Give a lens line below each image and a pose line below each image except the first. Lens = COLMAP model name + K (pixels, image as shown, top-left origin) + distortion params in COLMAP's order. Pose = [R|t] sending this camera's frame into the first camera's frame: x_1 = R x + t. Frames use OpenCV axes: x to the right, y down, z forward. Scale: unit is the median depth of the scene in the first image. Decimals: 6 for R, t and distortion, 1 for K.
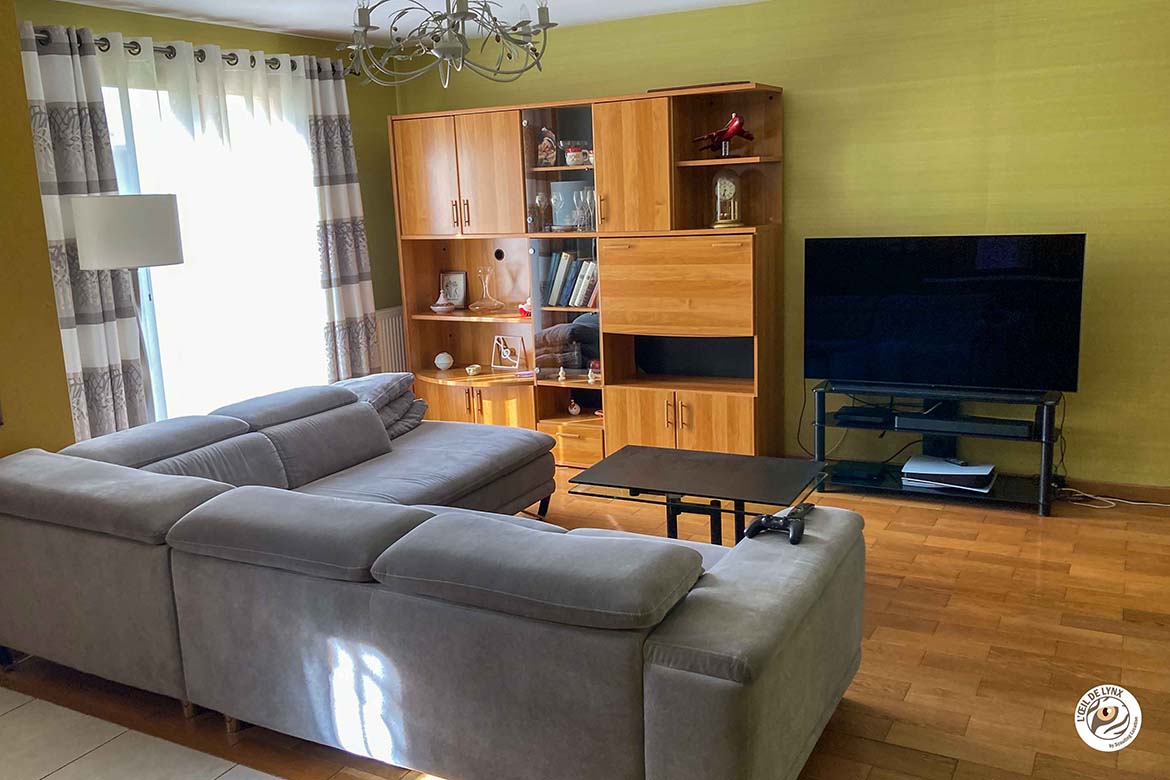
lens RADIAL K [[1005.0, 0, 584.1], [0, 1005.0, 371.0], [0, 0, 1]] dist [-0.016029, -0.002639]
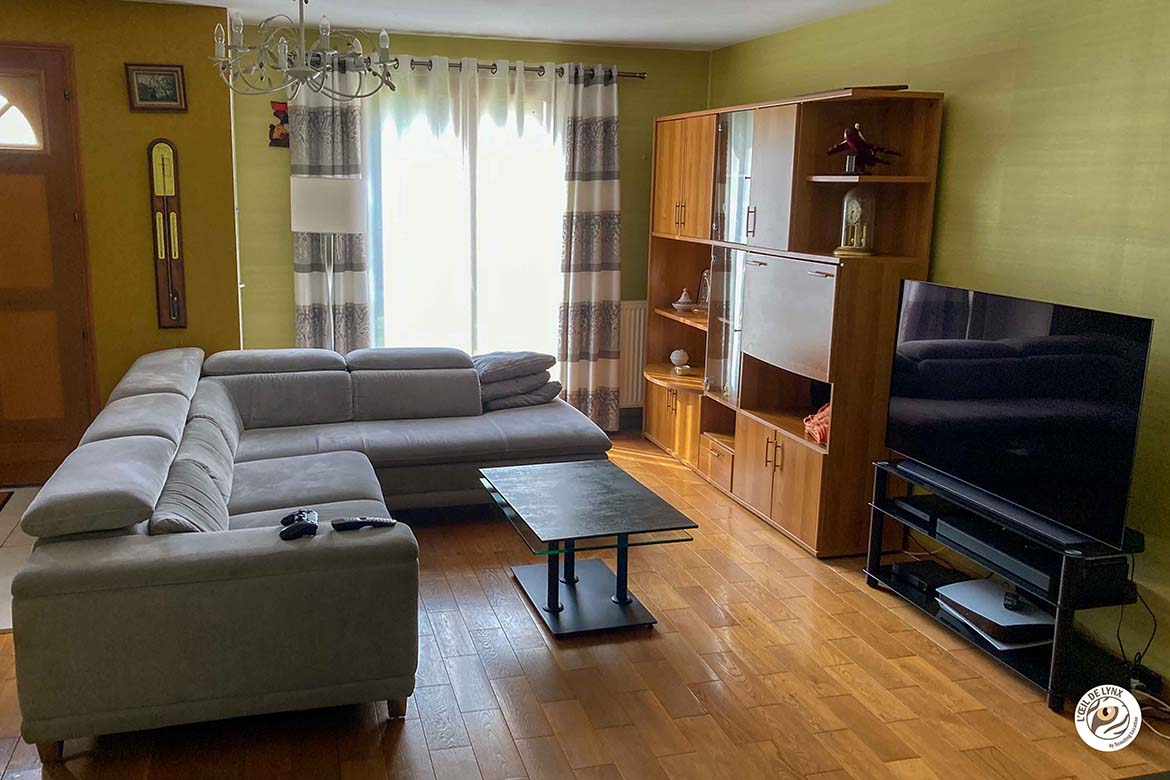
lens RADIAL K [[997.2, 0, 585.0], [0, 997.2, 390.0], [0, 0, 1]] dist [-0.013188, -0.012505]
pose [[0.706287, 0.200988, -0.678794, 0.570391], [-0.181238, 0.978232, 0.101072, -0.073959], [0.684333, 0.051638, 0.727339, 0.223746]]
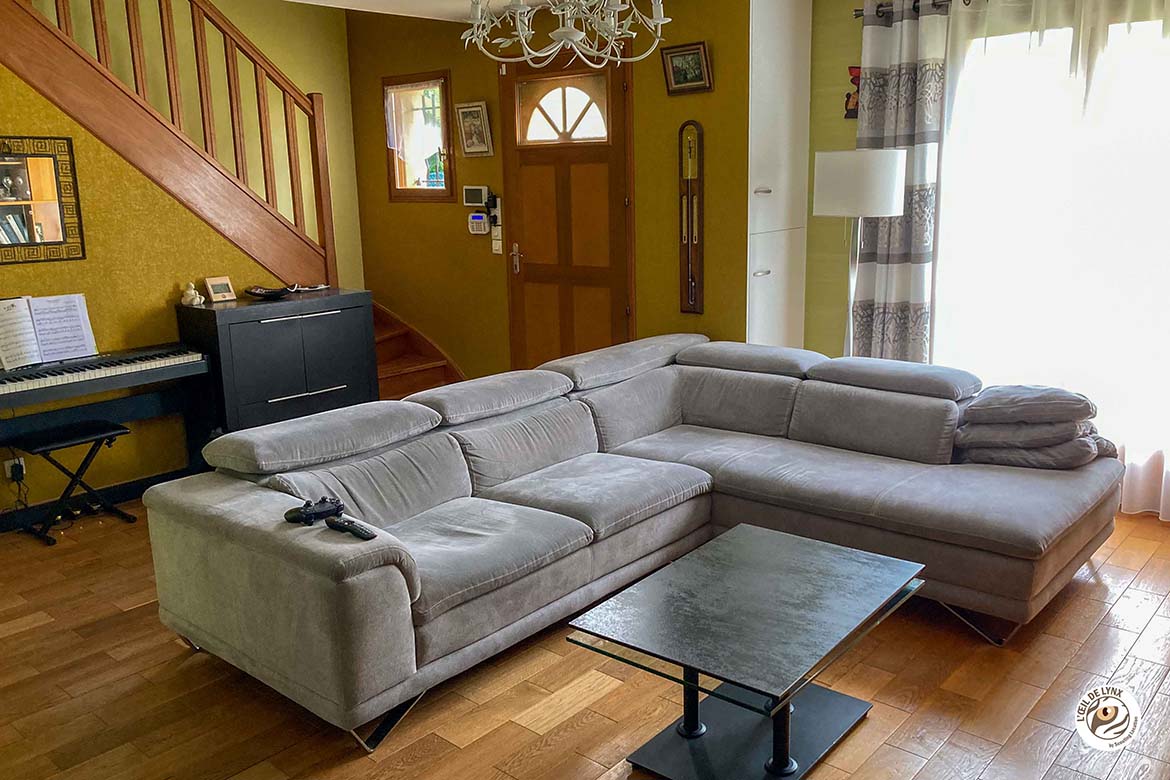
lens RADIAL K [[965.3, 0, 585.0], [0, 965.3, 390.0], [0, 0, 1]] dist [0.018684, 0.000458]
pose [[-0.222487, 0.256961, -0.940463, 0.540400], [-0.144506, 0.945294, 0.292467, -0.151391], [0.964167, 0.200973, -0.173183, 0.734175]]
